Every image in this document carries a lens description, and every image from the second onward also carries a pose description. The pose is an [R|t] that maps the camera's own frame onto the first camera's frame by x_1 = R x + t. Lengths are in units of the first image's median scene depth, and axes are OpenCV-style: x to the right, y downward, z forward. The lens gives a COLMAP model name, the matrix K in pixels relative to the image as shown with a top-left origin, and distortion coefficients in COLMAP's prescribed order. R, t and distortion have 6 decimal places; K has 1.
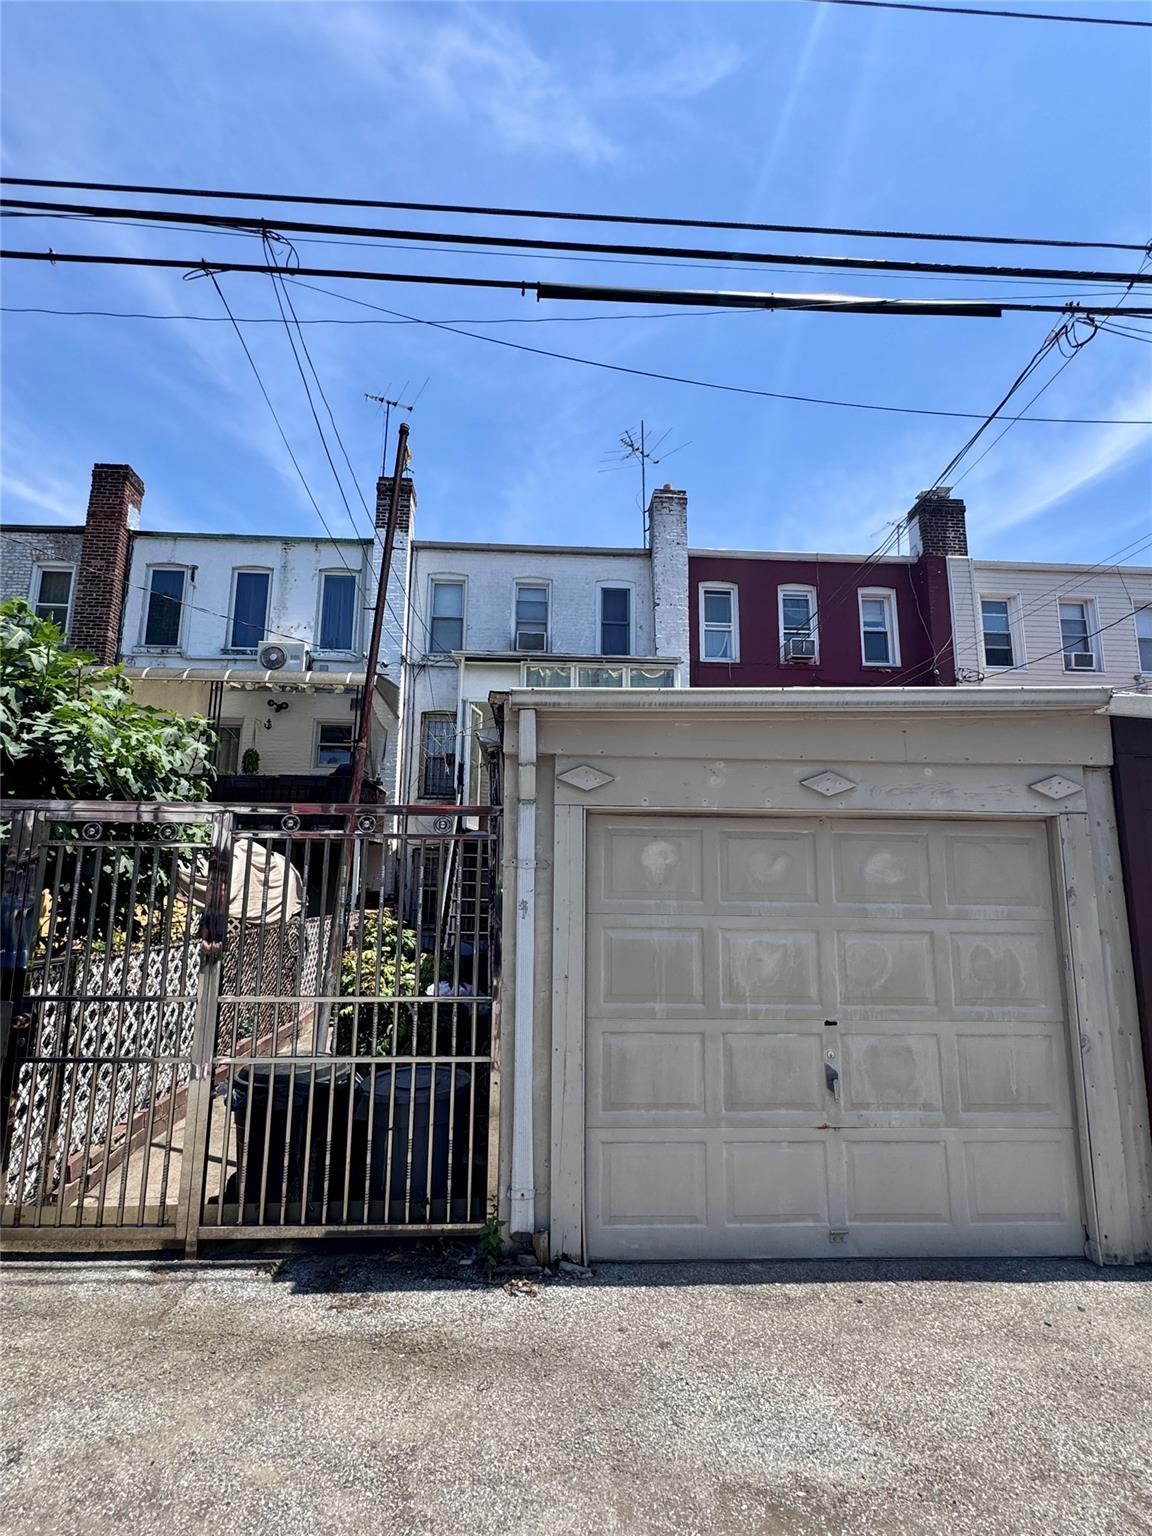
lens RADIAL K [[750.1, 0, 567.4], [0, 750.1, 767.3], [0, 0, 1]] dist [0.001107, -0.000202]
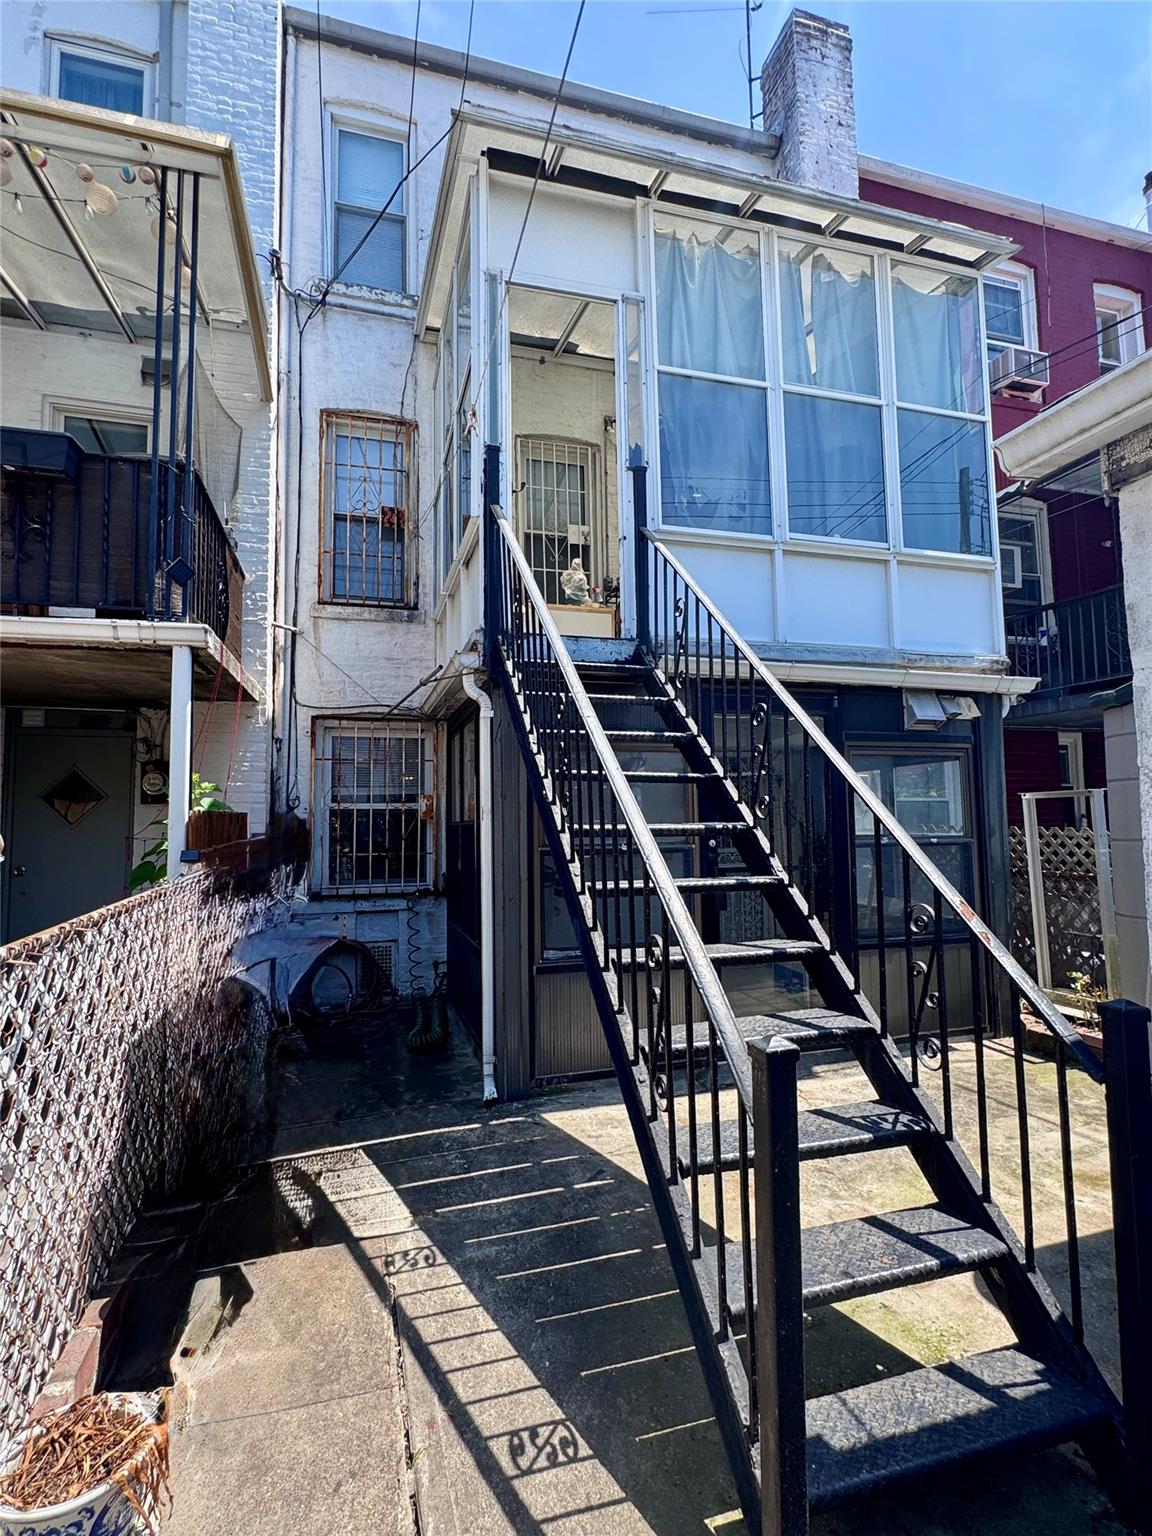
lens RADIAL K [[750.1, 0, 581.7], [0, 750.1, 762.7], [0, 0, 1]] dist [0.001107, -0.000202]
pose [[0.976023, -0.008308, 0.217510, -0.138489], [-0.012479, 0.995492, 0.094021, 0.088292], [-0.217310, -0.094481, 0.971519, 0.504934]]
